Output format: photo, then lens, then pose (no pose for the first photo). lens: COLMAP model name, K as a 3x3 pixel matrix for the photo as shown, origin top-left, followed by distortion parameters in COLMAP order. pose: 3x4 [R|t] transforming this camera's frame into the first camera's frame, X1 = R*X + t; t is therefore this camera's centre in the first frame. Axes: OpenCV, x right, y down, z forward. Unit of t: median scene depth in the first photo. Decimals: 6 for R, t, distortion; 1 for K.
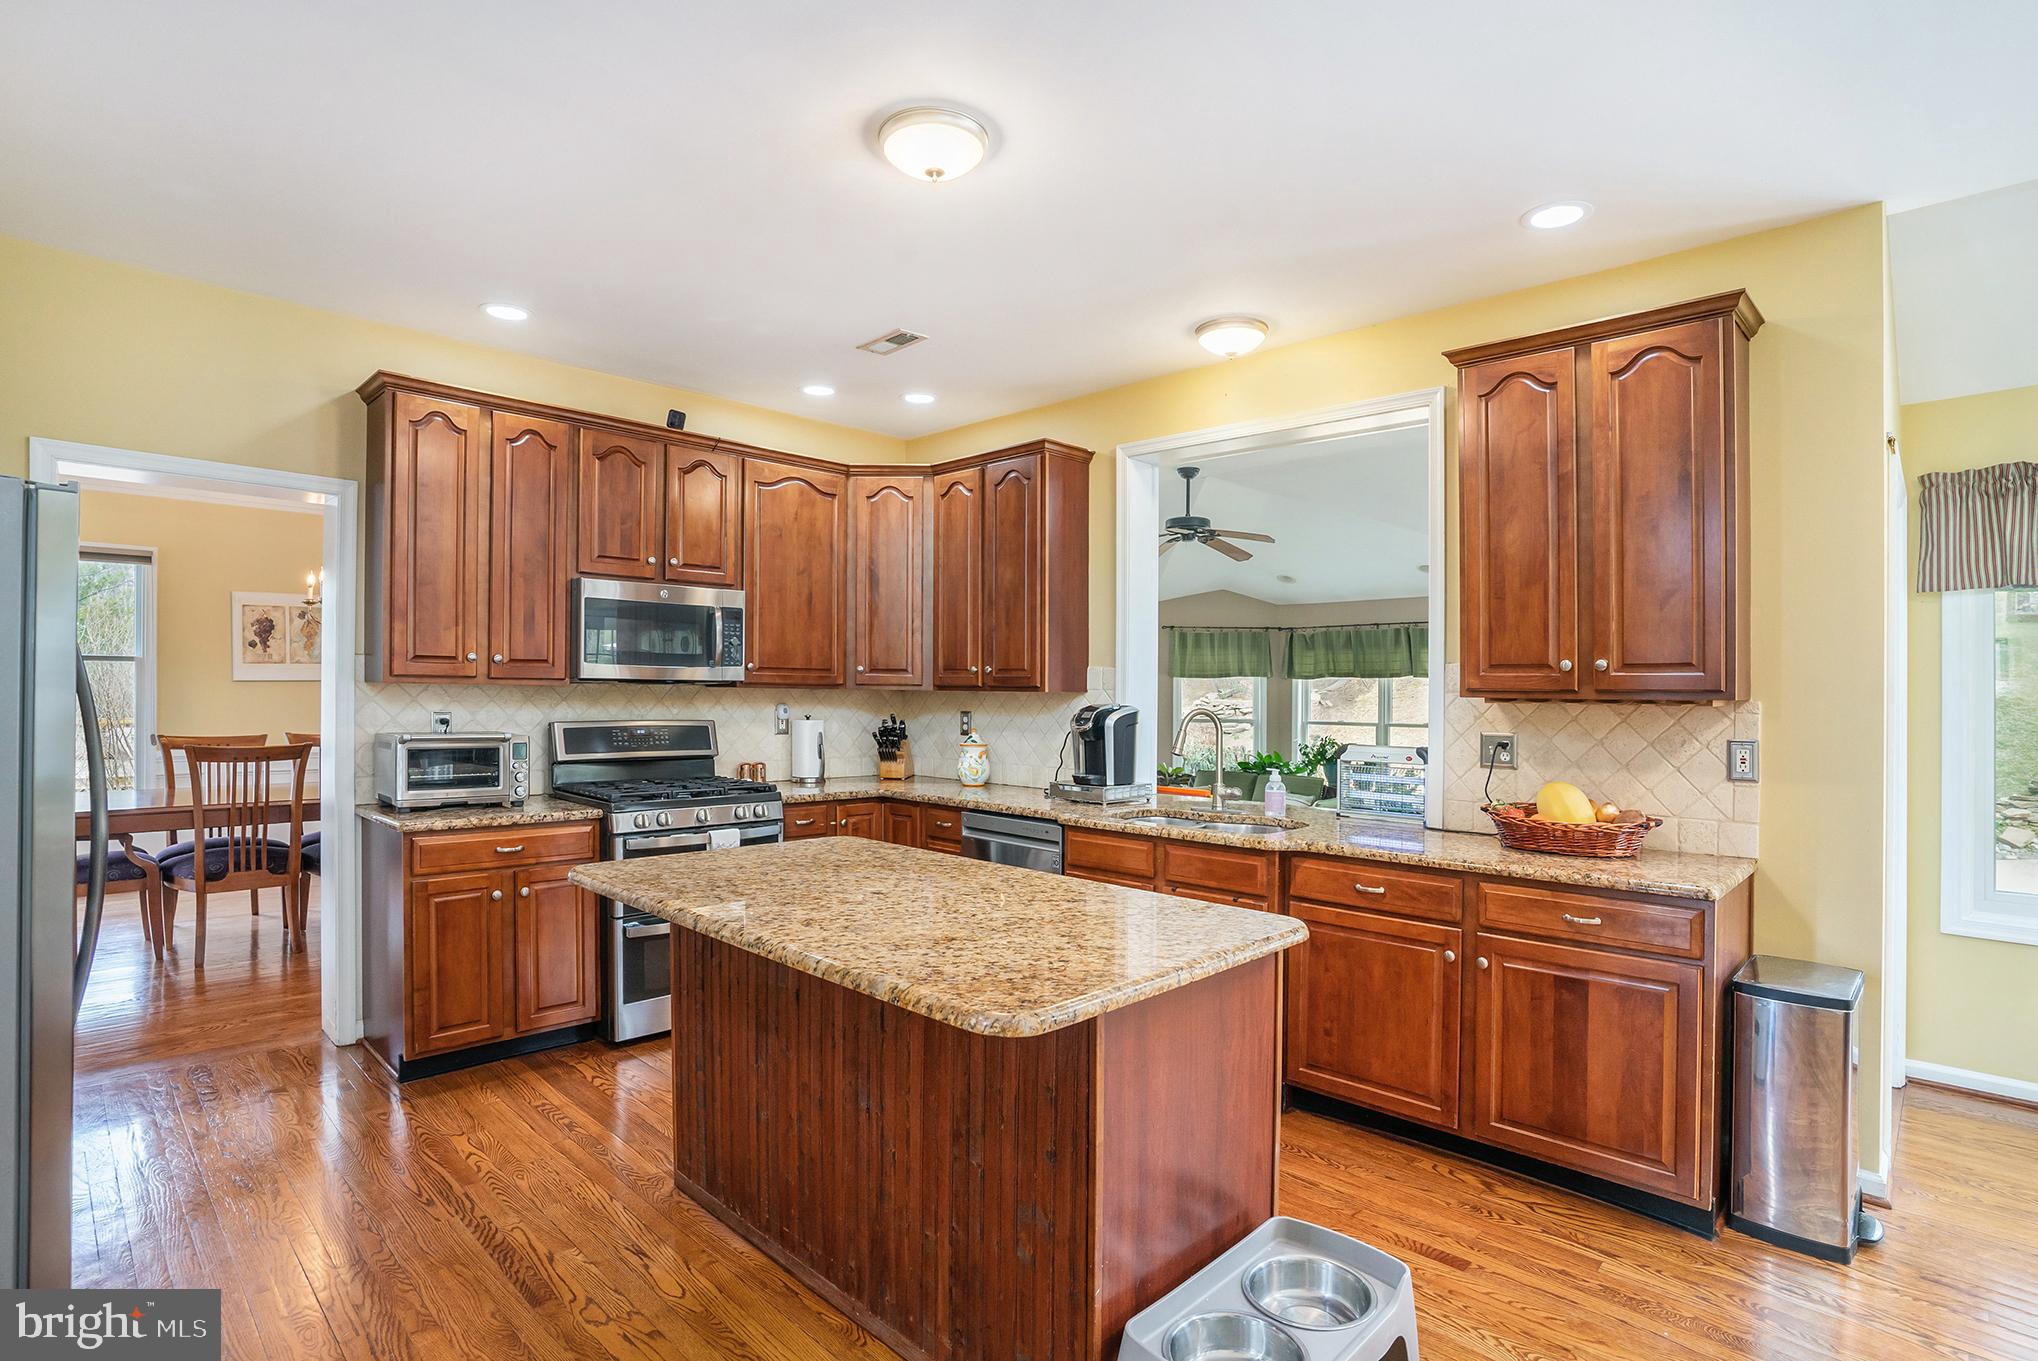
lens RADIAL K [[995.9, 0, 1016.6], [0, 995.9, 686.3], [0, 0, 1]] dist [-0.048066, 0.014775]
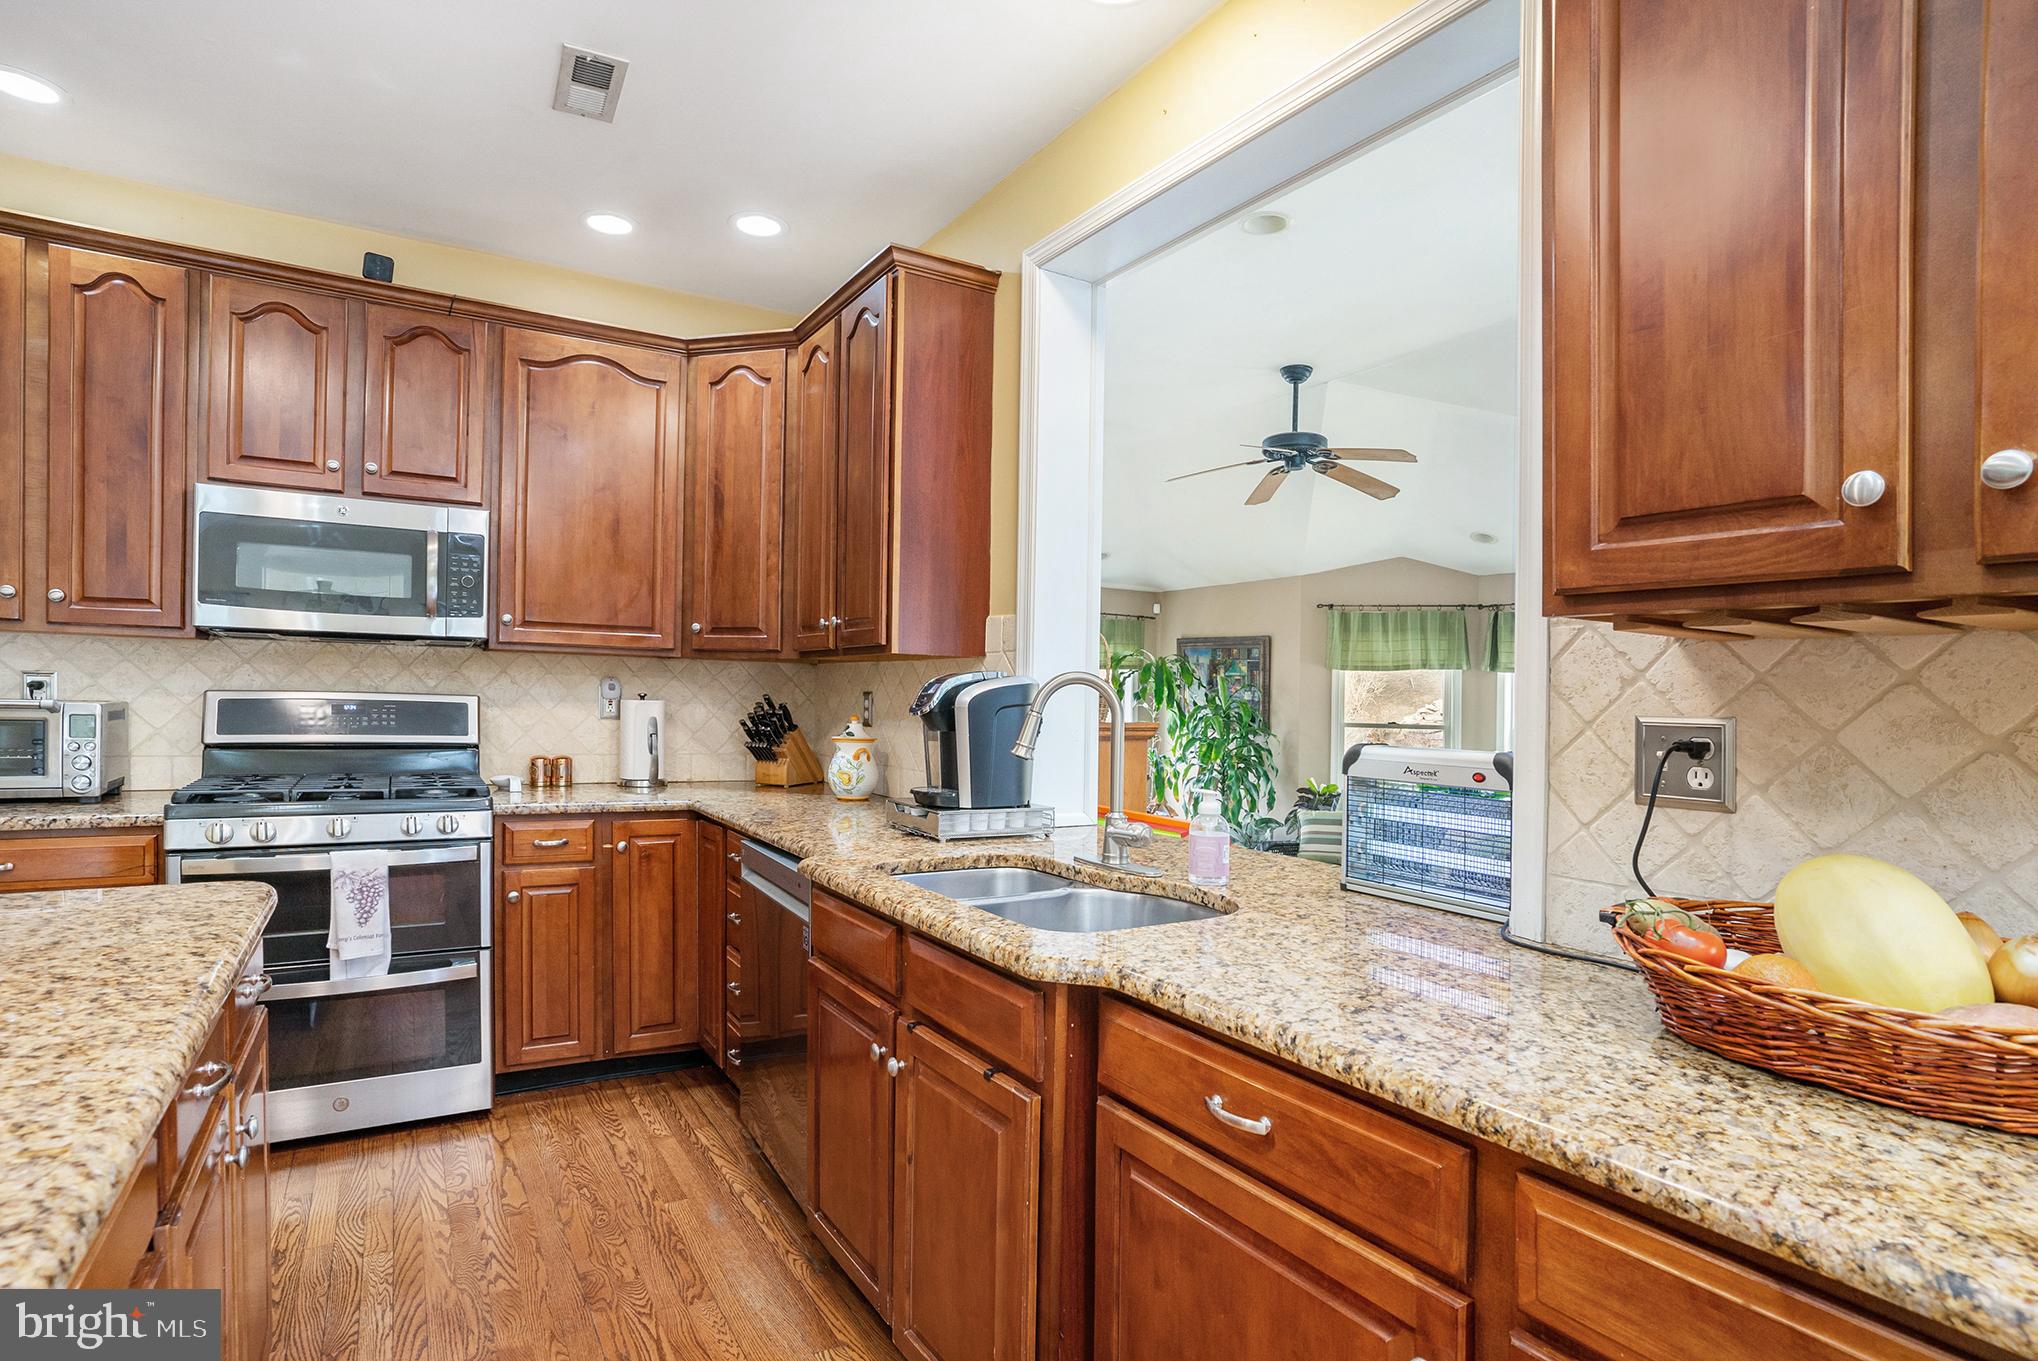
lens RADIAL K [[995.9, 0, 976.0], [0, 995.9, 697.0], [0, 0, 1]] dist [-0.048066, 0.014775]
pose [[0.961759, 0.009669, -0.273725, 0.247462], [-0.009188, 0.999953, 0.003037, 0.030739], [0.273742, -0.000406, 0.961803, 0.417601]]
